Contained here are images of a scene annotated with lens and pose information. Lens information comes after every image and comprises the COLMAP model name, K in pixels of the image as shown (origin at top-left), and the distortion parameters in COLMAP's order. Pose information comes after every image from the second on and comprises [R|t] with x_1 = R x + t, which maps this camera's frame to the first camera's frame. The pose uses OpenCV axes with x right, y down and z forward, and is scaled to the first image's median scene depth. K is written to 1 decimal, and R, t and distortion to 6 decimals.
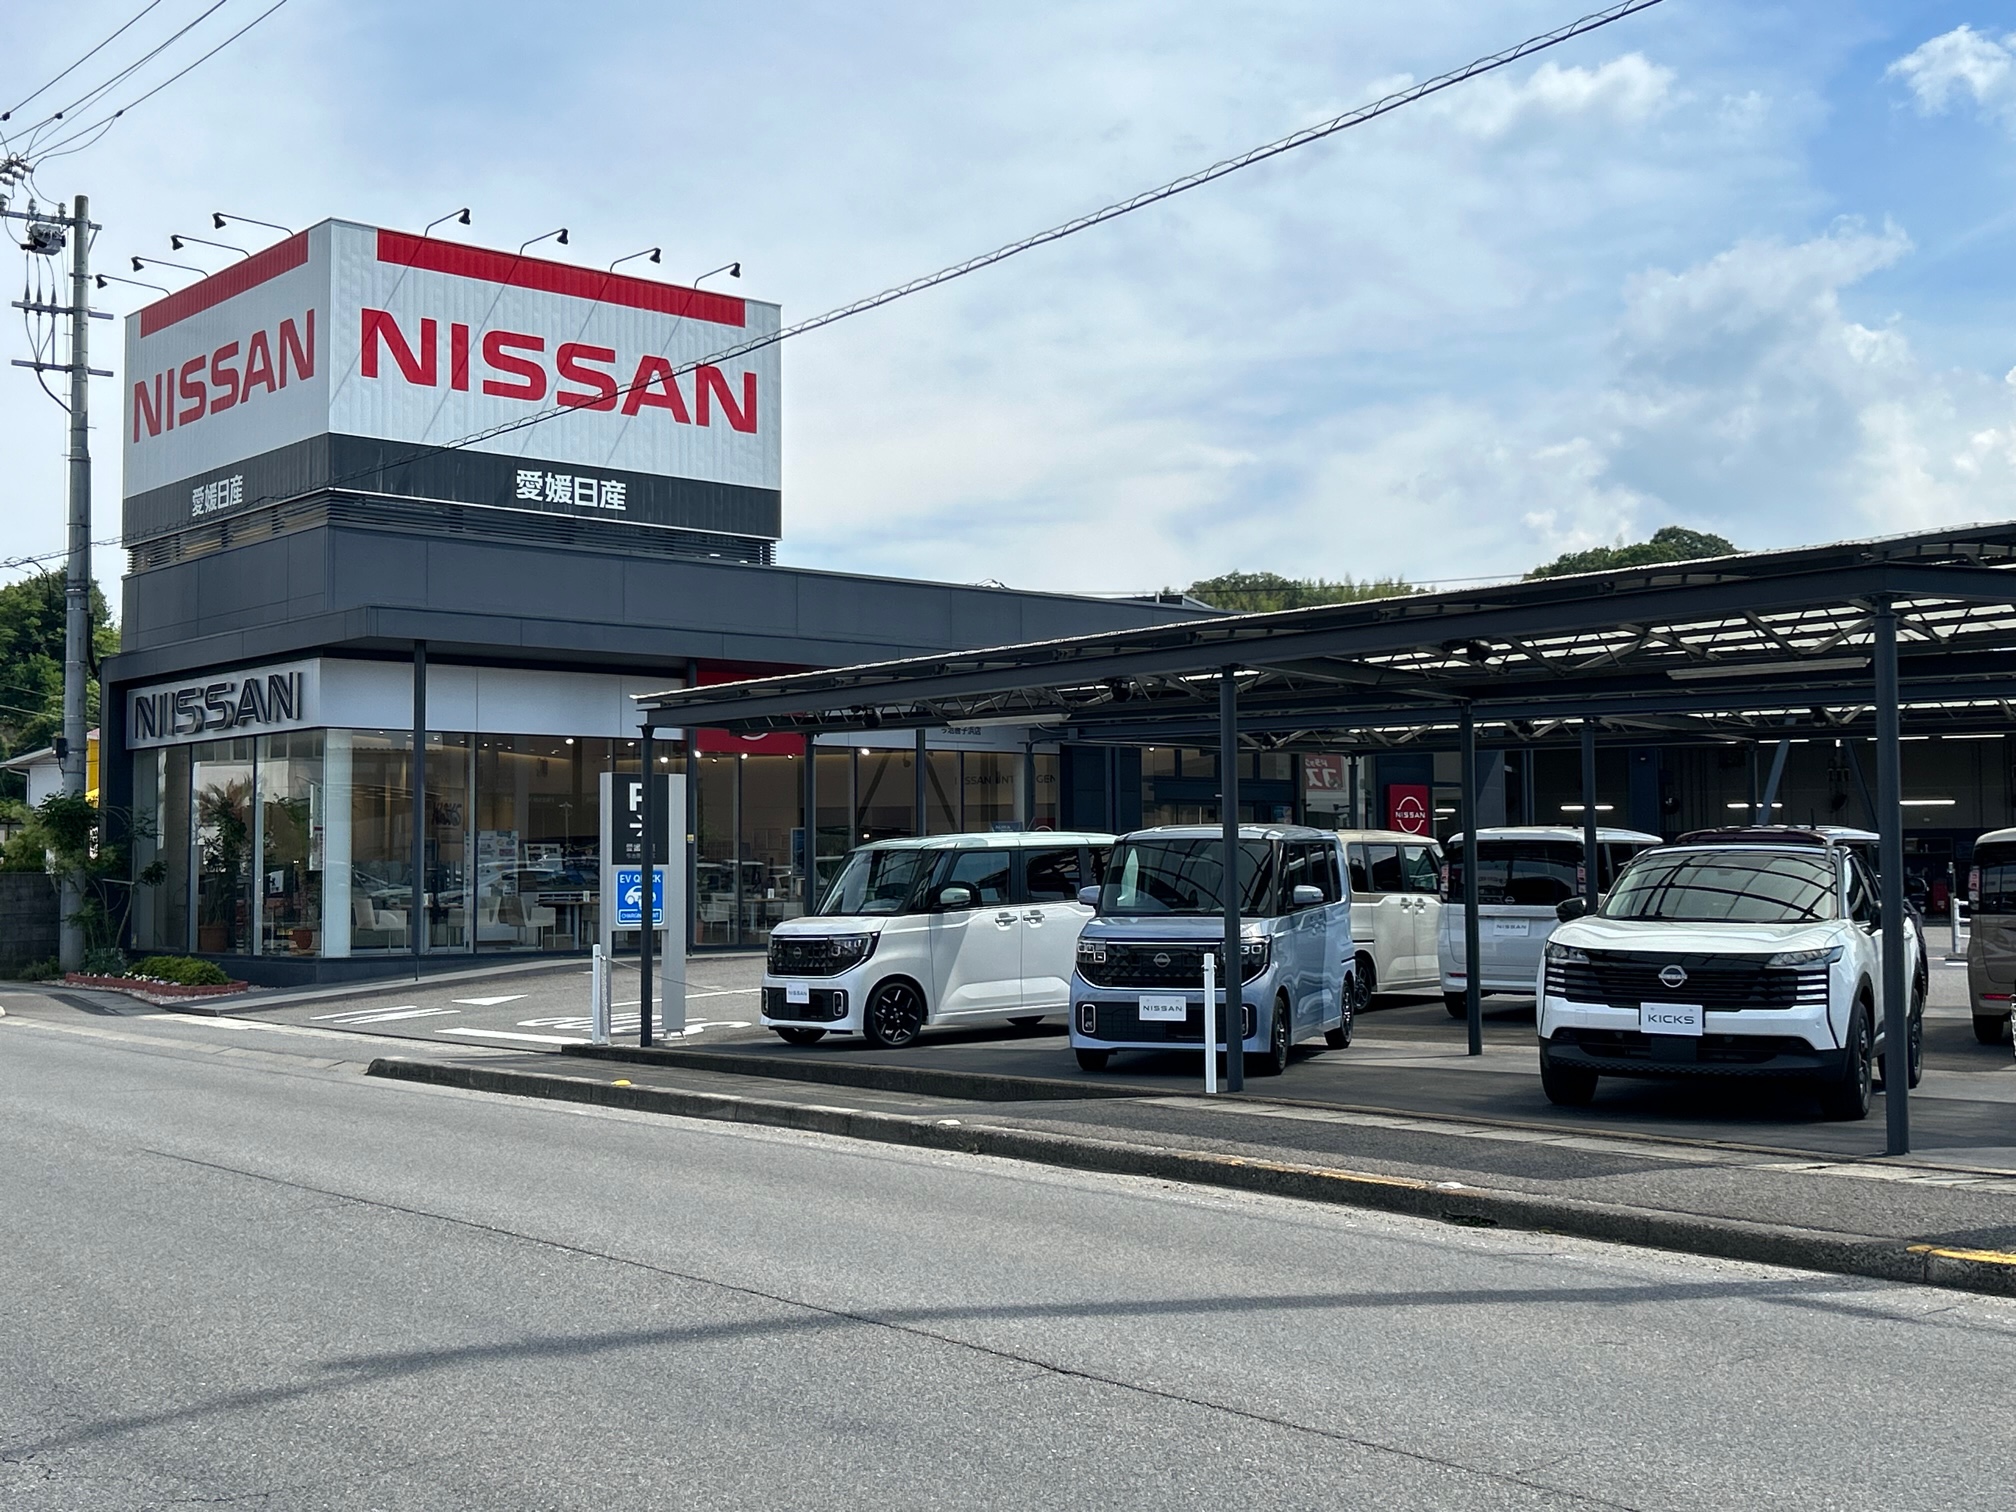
lens RADIAL K [[2360.7, 0, 1007.9], [0, 2360.7, 759.7], [0, 0, 1]] dist [-0.020796, 0.000000]
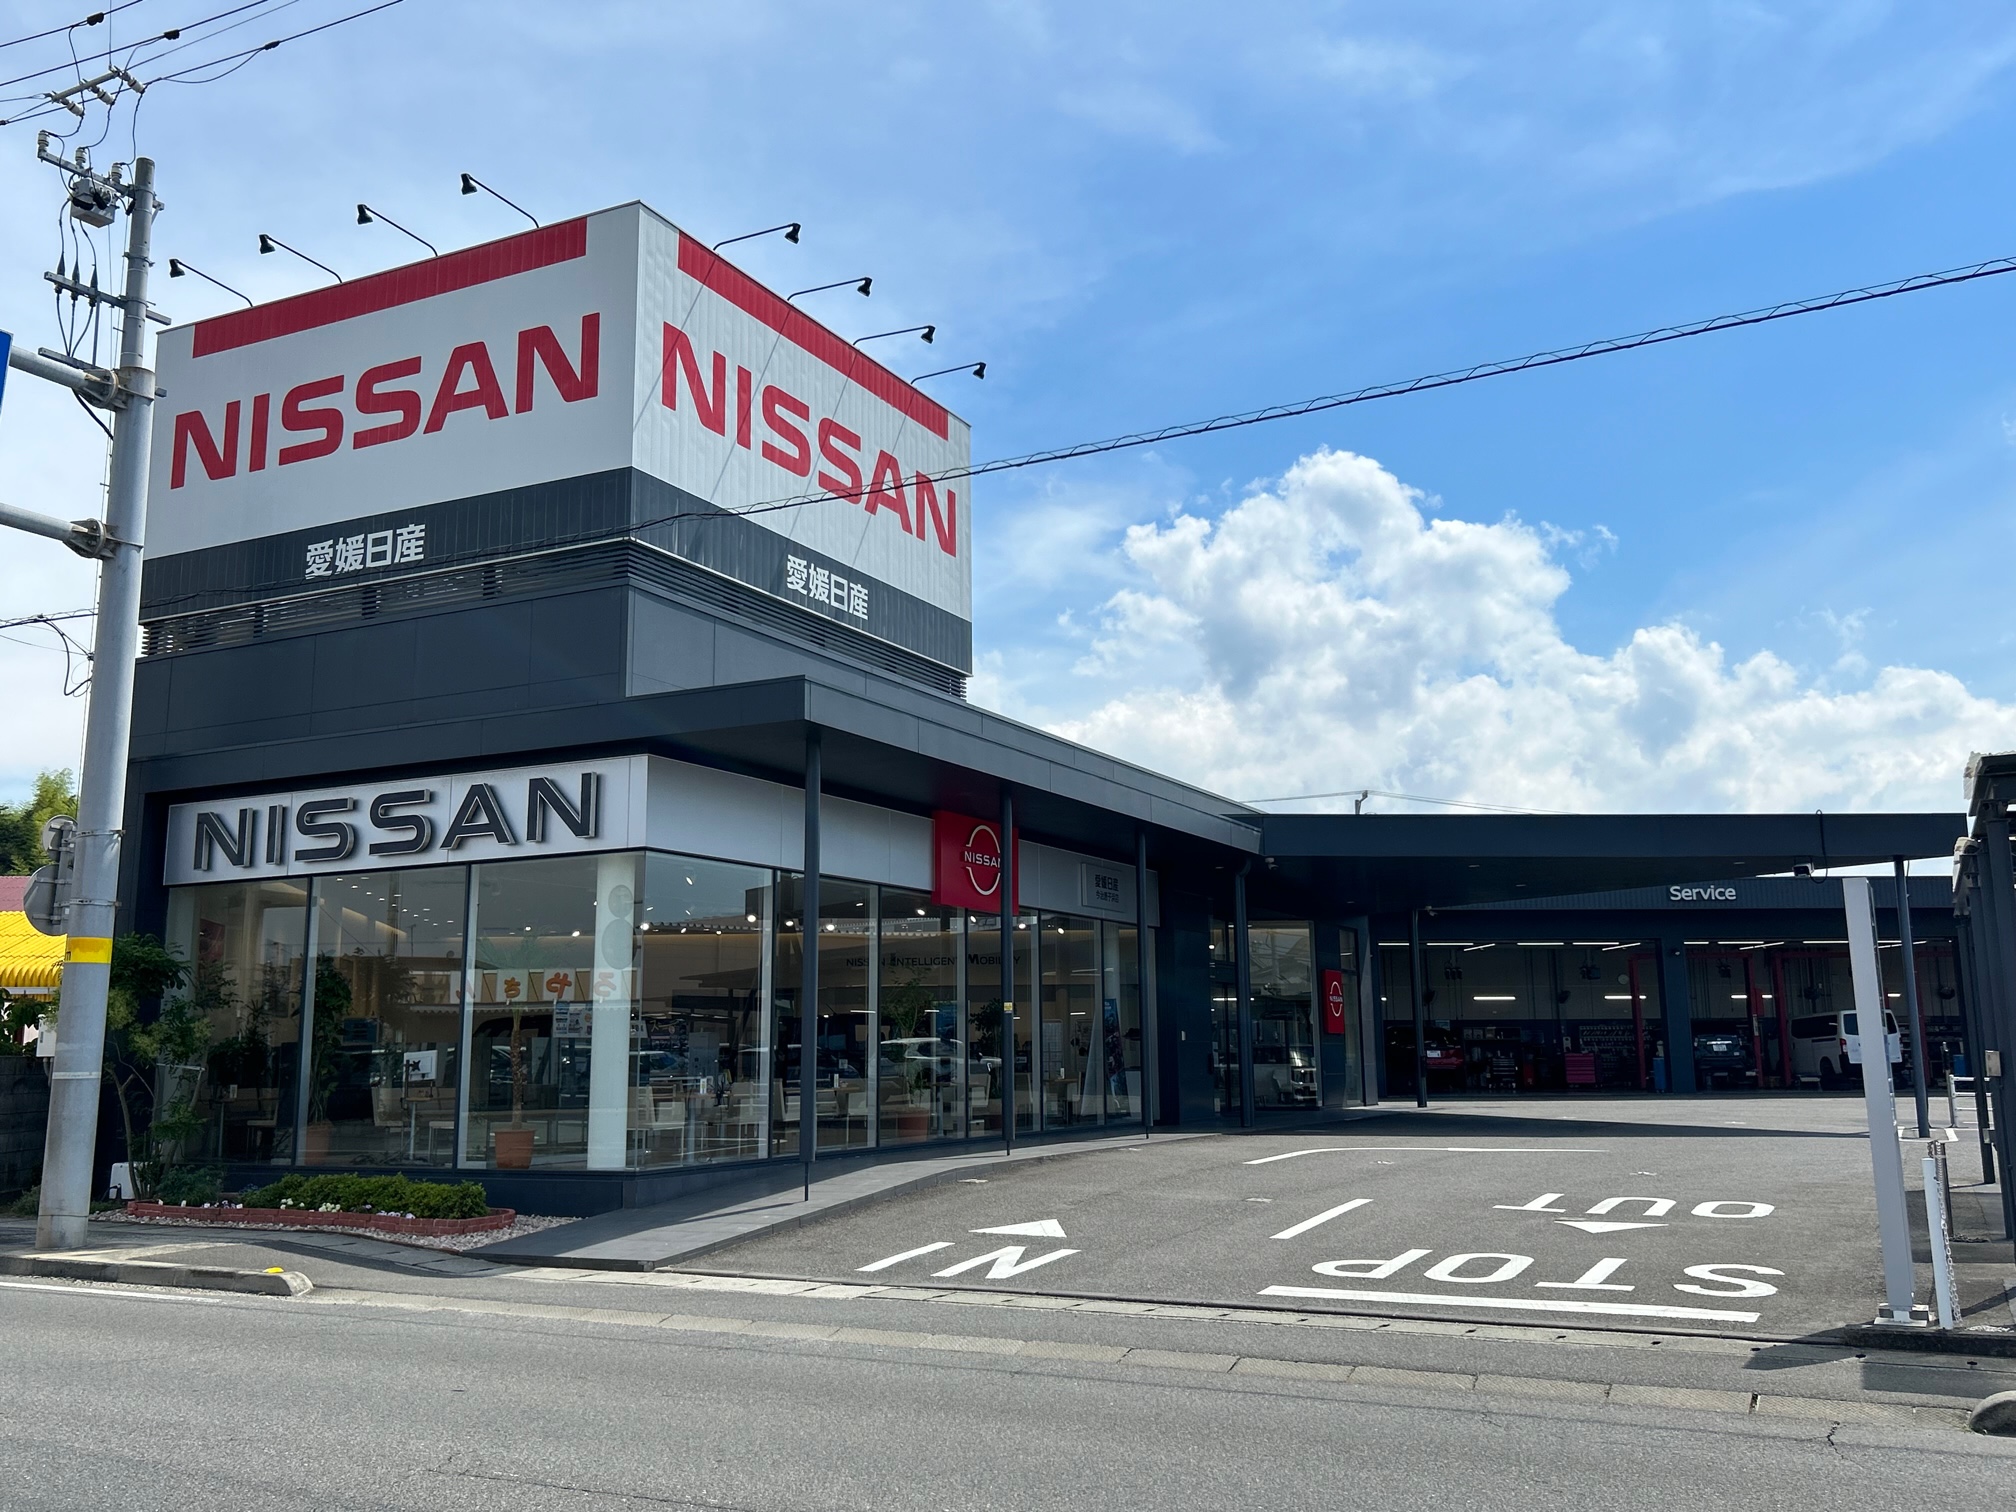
lens RADIAL K [[1719.5, 0, 1007.4], [0, 1719.5, 746.2], [0, 0, 1]] dist [-0.004728, 0.004685]
pose [[0.920027, 0.062040, 0.386913, -0.360266], [-0.011021, 0.991093, -0.132712, 0.021918], [-0.391701, 0.117834, 0.912516, 0.424428]]
